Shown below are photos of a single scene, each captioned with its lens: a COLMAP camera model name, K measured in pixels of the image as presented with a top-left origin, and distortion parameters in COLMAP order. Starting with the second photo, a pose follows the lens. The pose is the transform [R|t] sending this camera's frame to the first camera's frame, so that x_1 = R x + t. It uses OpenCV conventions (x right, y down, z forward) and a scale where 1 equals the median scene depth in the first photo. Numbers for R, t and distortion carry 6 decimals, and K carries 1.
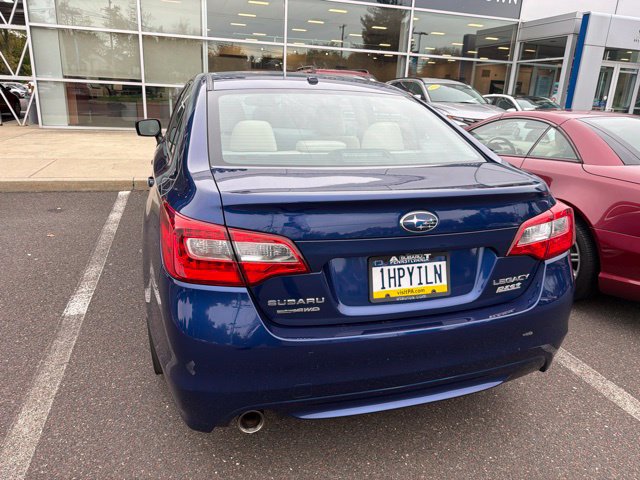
lens RADIAL K [[454.9, 0, 313.8], [0, 454.9, 237.1], [0, 0, 1]] dist [0.012273, -0.018461]
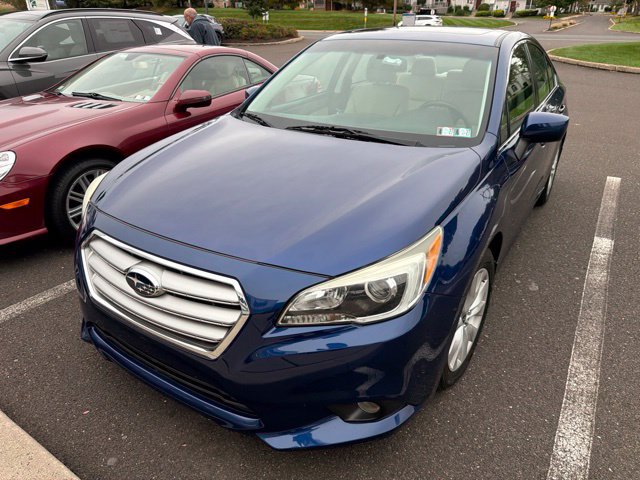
lens RADIAL K [[454.9, 0, 317.0], [0, 454.9, 245.4], [0, 0, 1]] dist [0.012273, -0.018461]
pose [[-0.658192, -0.363743, 0.659146, -1.041988], [0.200727, 0.759053, 0.619312, -0.933327], [-0.725597, 0.539935, -0.426590, 2.629372]]
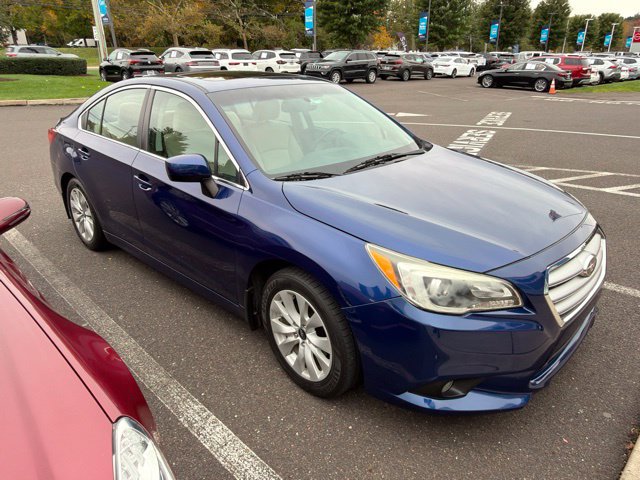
lens RADIAL K [[454.9, 0, 323.5], [0, 454.9, 243.3], [0, 0, 1]] dist [0.012273, -0.018461]
pose [[-0.869285, 0.160790, -0.467429, 0.424133], [-0.173011, 0.786836, 0.592415, -1.003380], [0.463044, 0.595848, -0.656167, 2.879858]]
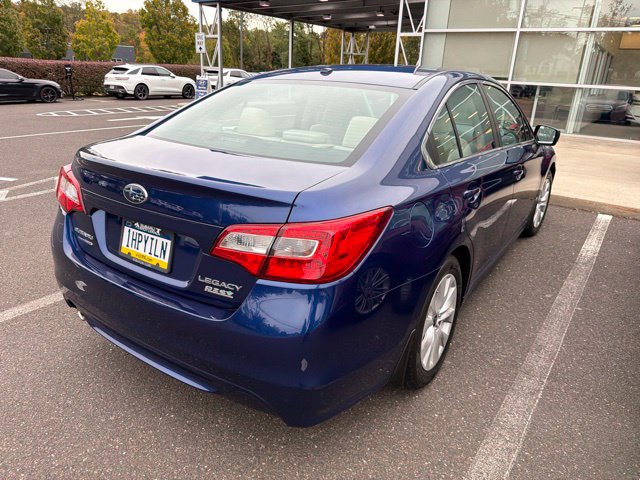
lens RADIAL K [[454.9, 0, 317.1], [0, 454.9, 233.6], [0, 0, 1]] dist [0.012273, -0.018461]
pose [[0.628510, 0.241723, -0.739287, 0.894999], [-0.247096, 0.963297, 0.104896, -0.109966], [0.737509, 0.116747, 0.665170, 0.390732]]
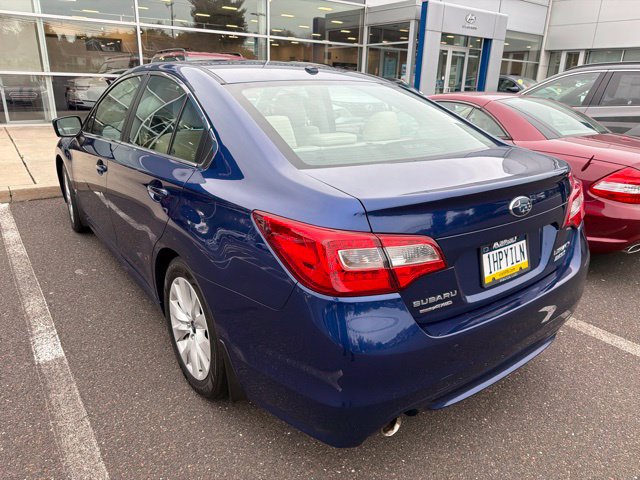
lens RADIAL K [[454.9, 0, 315.3], [0, 454.9, 244.7], [0, 0, 1]] dist [0.012273, -0.018461]
pose [[0.941400, -0.129826, 0.311306, -0.377183], [0.114217, 0.991130, 0.067943, -0.048362], [-0.317366, -0.028405, 0.947878, 0.083828]]
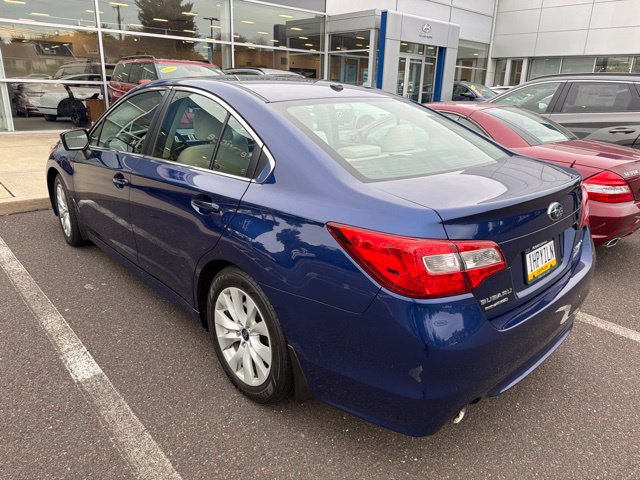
lens RADIAL K [[454.9, 0, 321.6], [0, 454.9, 237.0], [0, 0, 1]] dist [0.012273, -0.018461]
pose [[0.896981, -0.154745, 0.414100, -0.560764], [0.142967, 0.987937, 0.059500, -0.085095], [-0.418312, 0.005833, 0.908284, 0.096220]]
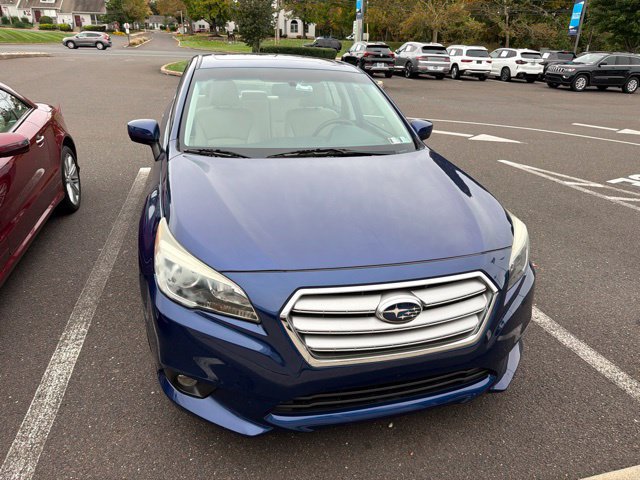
lens RADIAL K [[454.9, 0, 320.6], [0, 454.9, 241.2], [0, 0, 1]] dist [0.012273, -0.018461]
pose [[-0.997361, -0.072211, -0.007560, -0.311013], [-0.059738, 0.756966, 0.650717, -1.055778], [-0.041266, 0.649452, -0.759282, 3.025654]]
